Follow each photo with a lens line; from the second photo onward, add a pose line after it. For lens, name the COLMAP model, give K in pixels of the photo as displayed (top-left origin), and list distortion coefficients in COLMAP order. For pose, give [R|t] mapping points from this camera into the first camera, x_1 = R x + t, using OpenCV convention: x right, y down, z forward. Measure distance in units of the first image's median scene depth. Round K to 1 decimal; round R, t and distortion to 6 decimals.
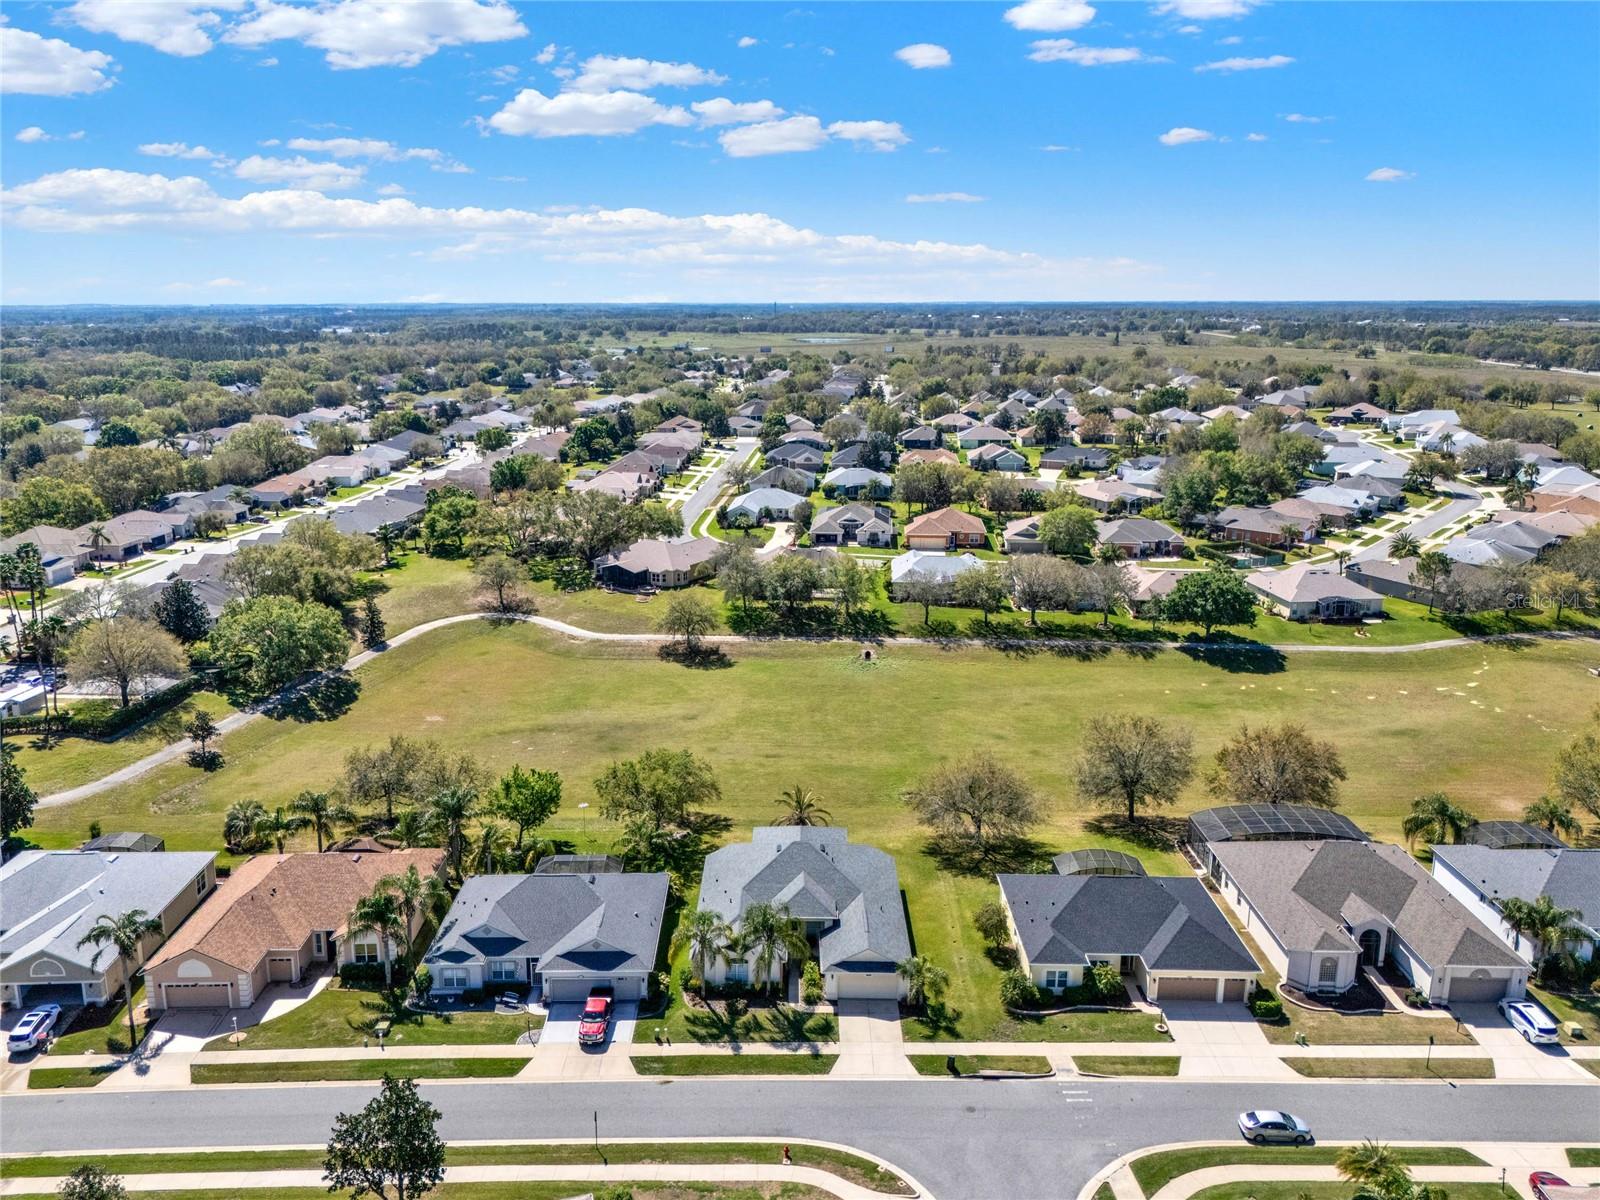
lens RADIAL K [[1189.1, 0, 791.4], [0, 1189.1, 481.8], [0, 0, 1]] dist [0.085351, -0.072964]
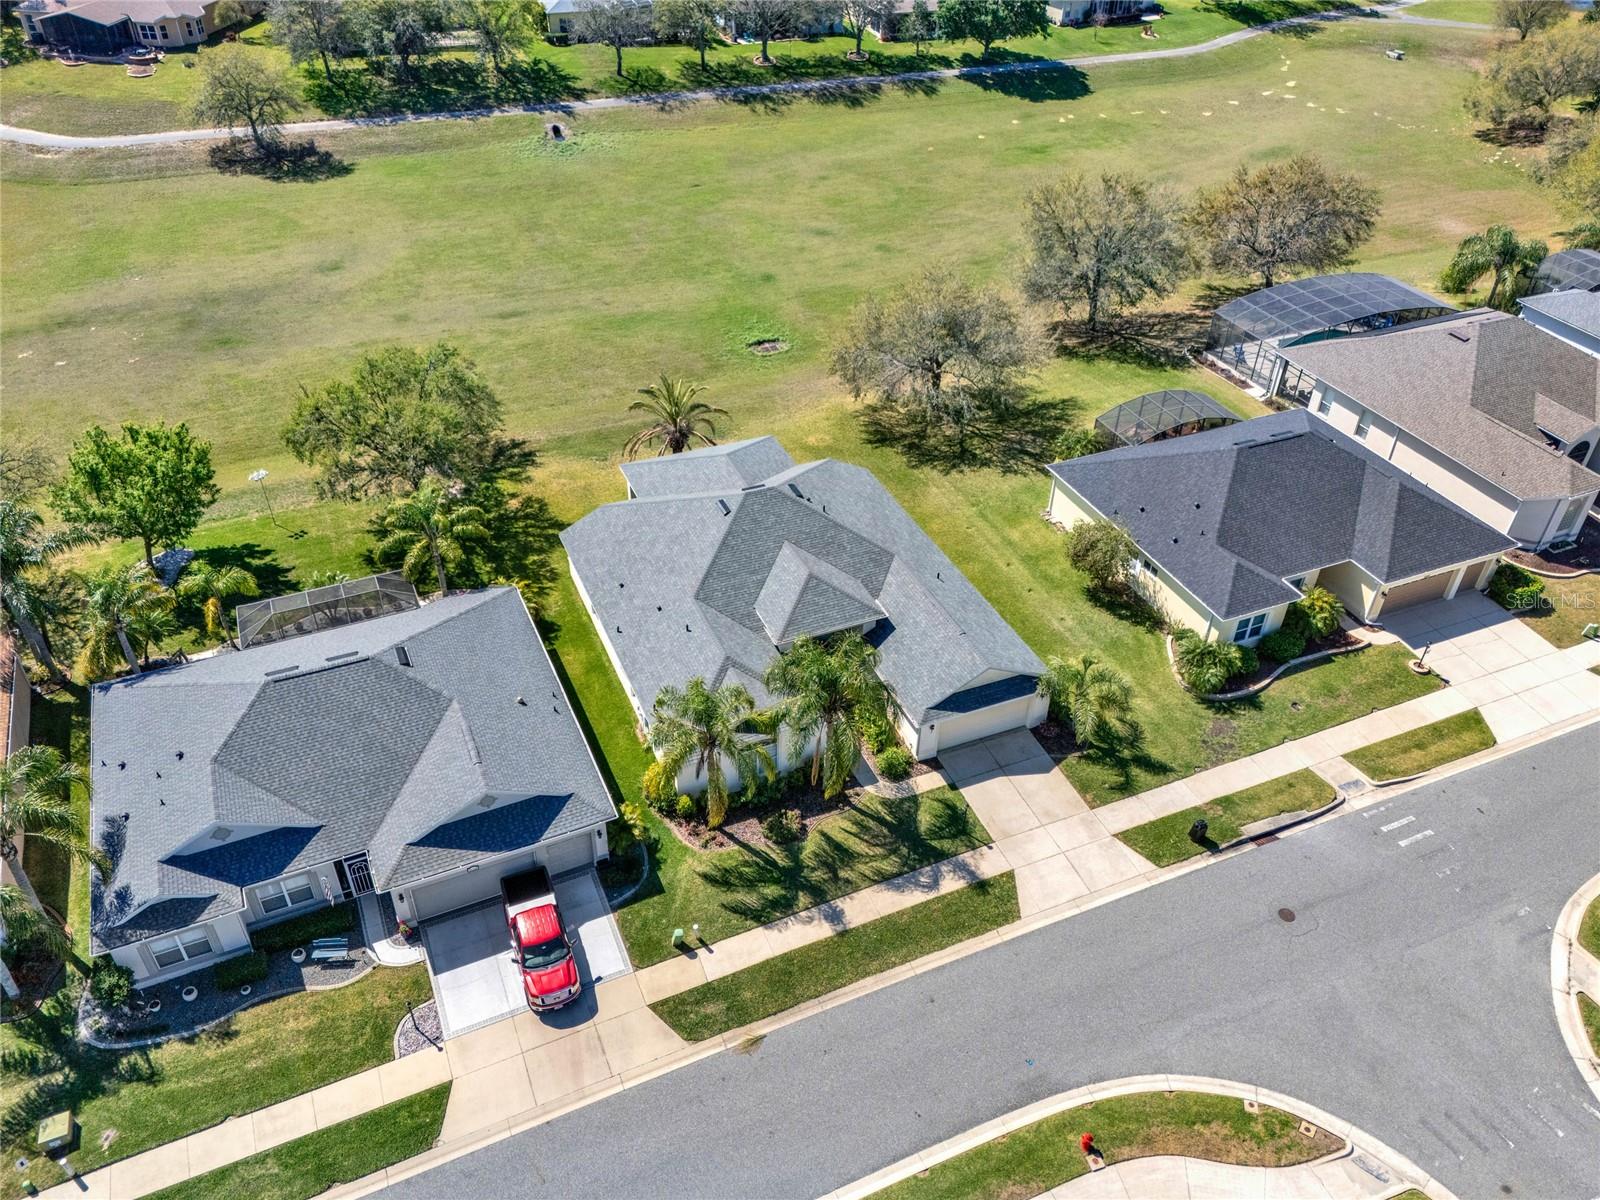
lens RADIAL K [[1218.8, 0, 796.1], [0, 1218.8, 545.2], [0, 0, 1]] dist [0.057650, -0.035784]
pose [[0.916899, -0.218796, 0.333804, -0.127147], [0.041378, 0.883953, 0.465741, 0.049255], [-0.396970, -0.413225, 0.819549, 0.398487]]
